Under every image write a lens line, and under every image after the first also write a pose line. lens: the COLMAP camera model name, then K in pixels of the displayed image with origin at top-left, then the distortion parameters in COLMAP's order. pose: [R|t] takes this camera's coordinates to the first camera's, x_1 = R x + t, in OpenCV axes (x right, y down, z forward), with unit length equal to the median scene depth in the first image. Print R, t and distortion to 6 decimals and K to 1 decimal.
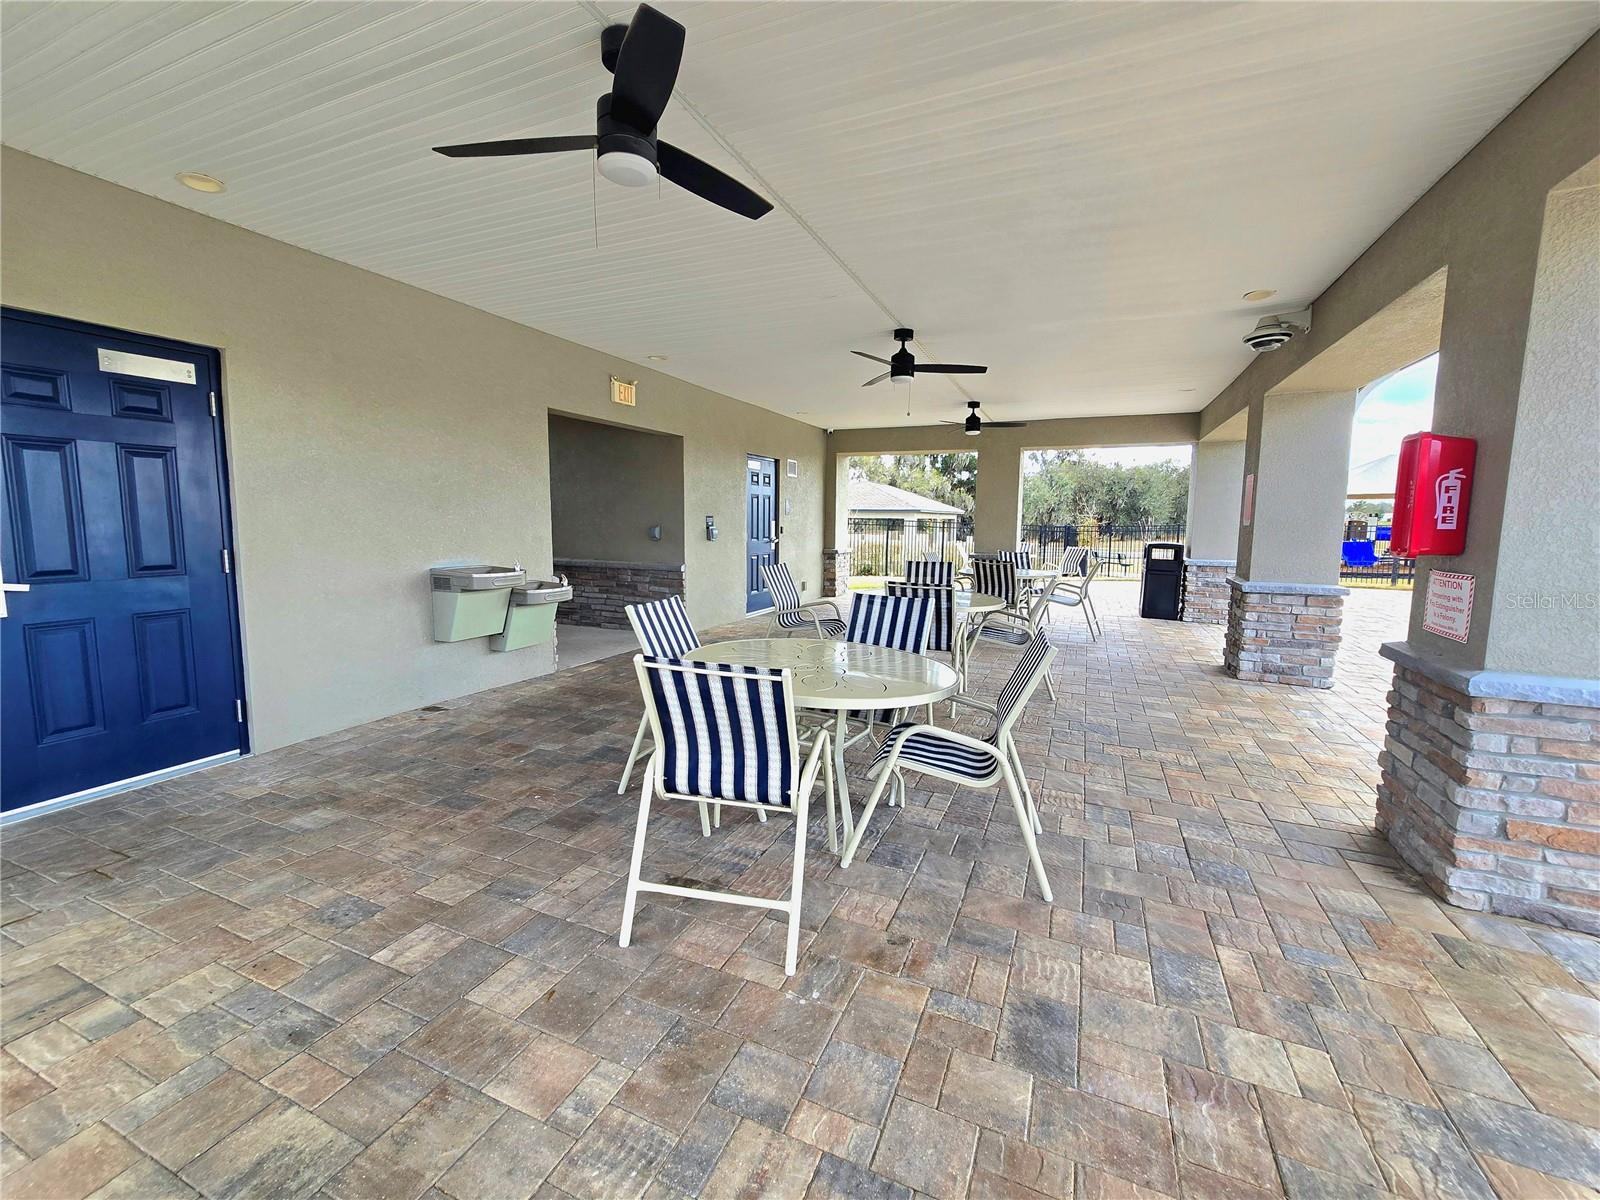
lens RADIAL K [[655.7, 0, 799.8], [0, 655.7, 594.3], [0, 0, 1]] dist [0.014375, -0.000896]
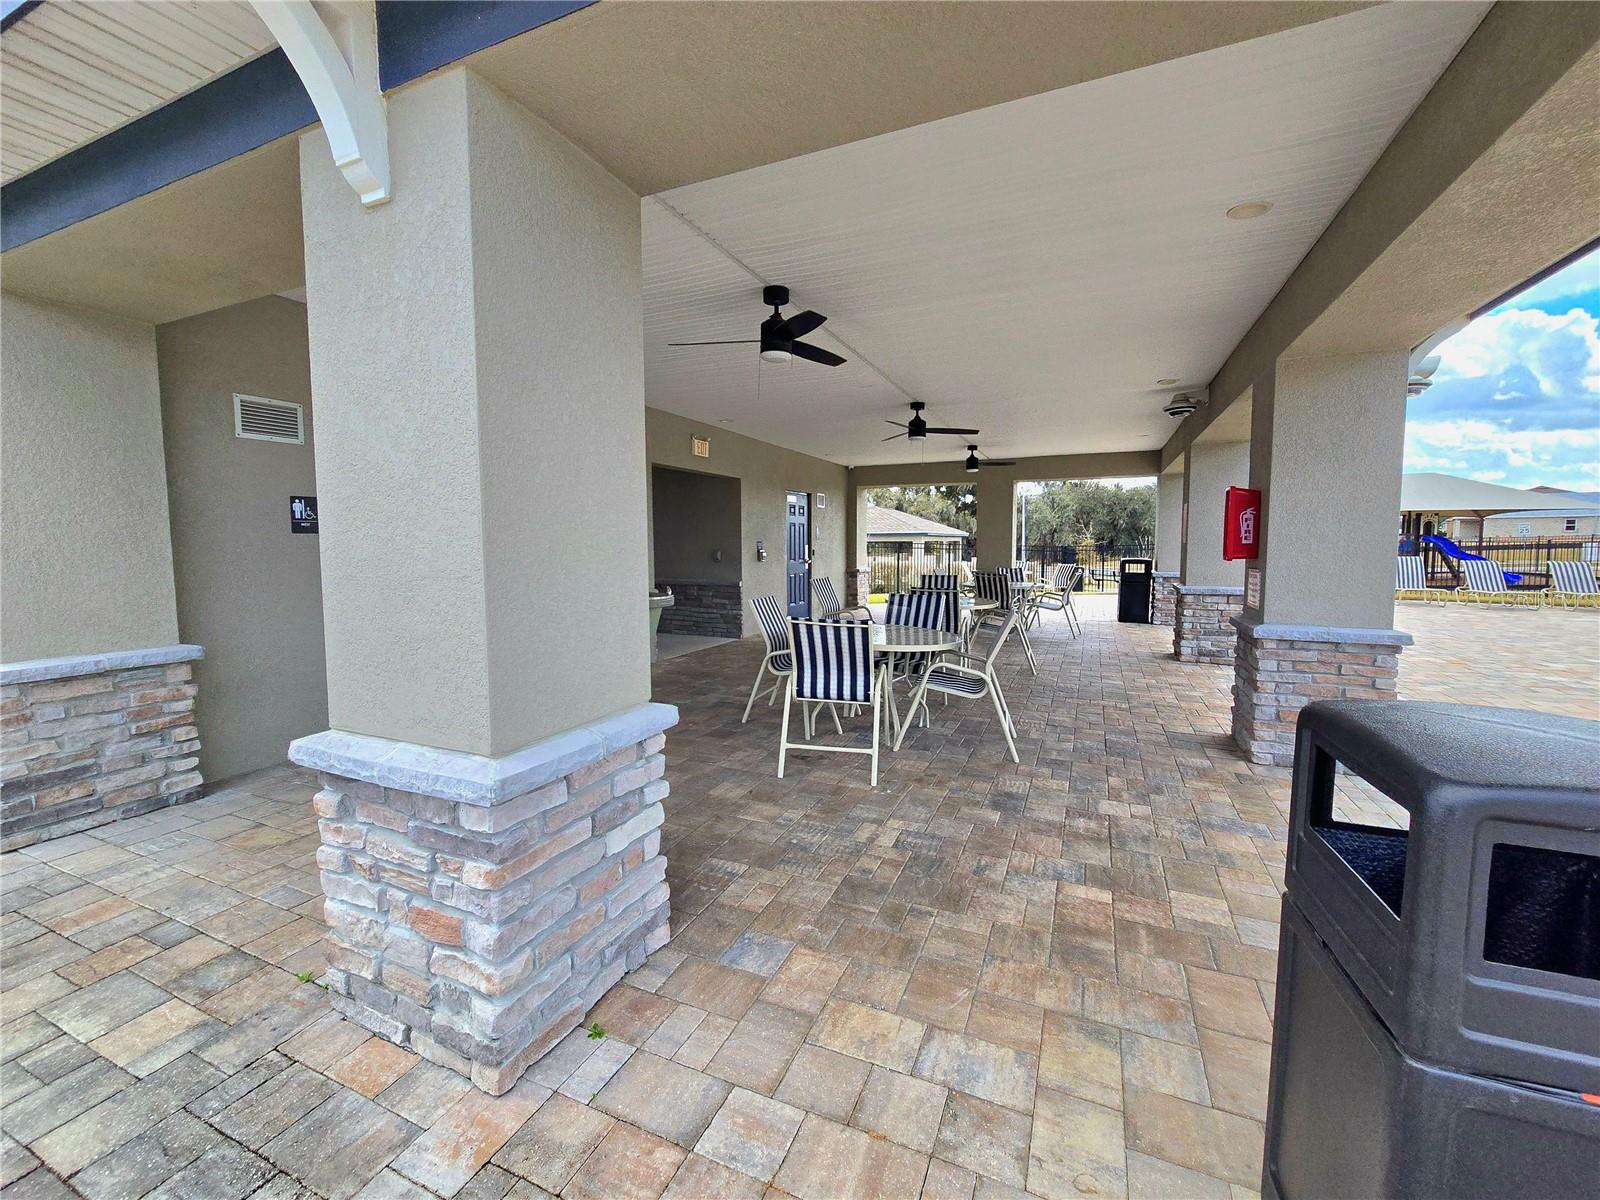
lens RADIAL K [[655.7, 0, 804.0], [0, 655.7, 595.6], [0, 0, 1]] dist [0.014375, -0.000896]
pose [[0.999897, -0.013971, -0.003396, -0.089788], [0.013845, 0.999300, -0.034744, 0.045534], [0.003879, 0.034694, 0.999390, -0.396758]]
